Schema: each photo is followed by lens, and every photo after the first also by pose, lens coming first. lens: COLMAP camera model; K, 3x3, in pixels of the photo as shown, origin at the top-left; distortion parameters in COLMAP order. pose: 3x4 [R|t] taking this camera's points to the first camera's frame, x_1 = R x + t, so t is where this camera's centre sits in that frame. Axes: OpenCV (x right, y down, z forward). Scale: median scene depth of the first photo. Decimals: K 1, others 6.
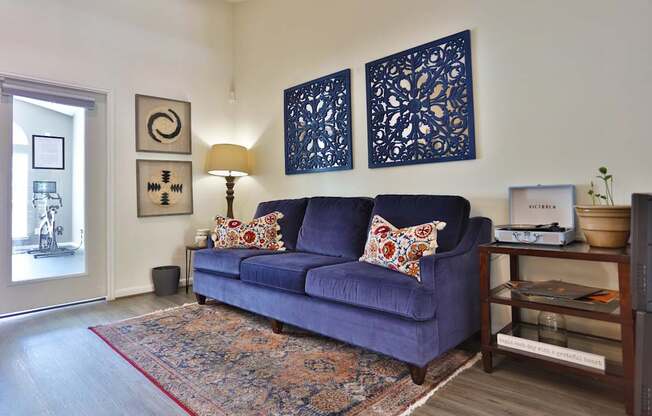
lens RADIAL K [[373.5, 0, 326.0], [0, 373.5, 208.0], [0, 0, 1]] dist [0.003399, 0.000963]
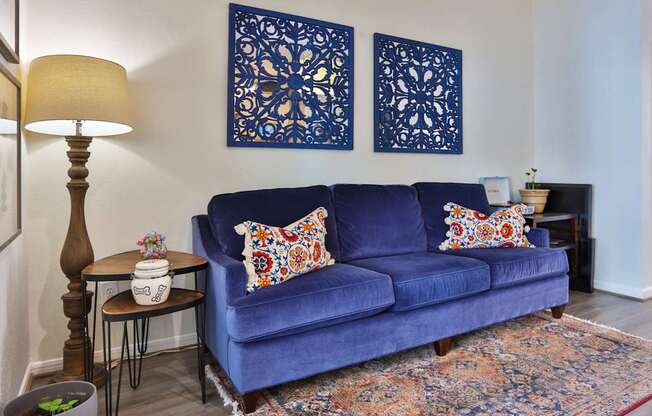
lens RADIAL K [[433.8, 0, 326.0], [0, 433.8, 208.0], [0, 0, 1]] dist [-0.053809, -0.001540]
pose [[0.279966, -0.039757, 0.959186, -0.961962], [0.037031, 0.998846, 0.030592, -0.010455], [-0.959295, 0.026955, 0.281116, 0.885790]]
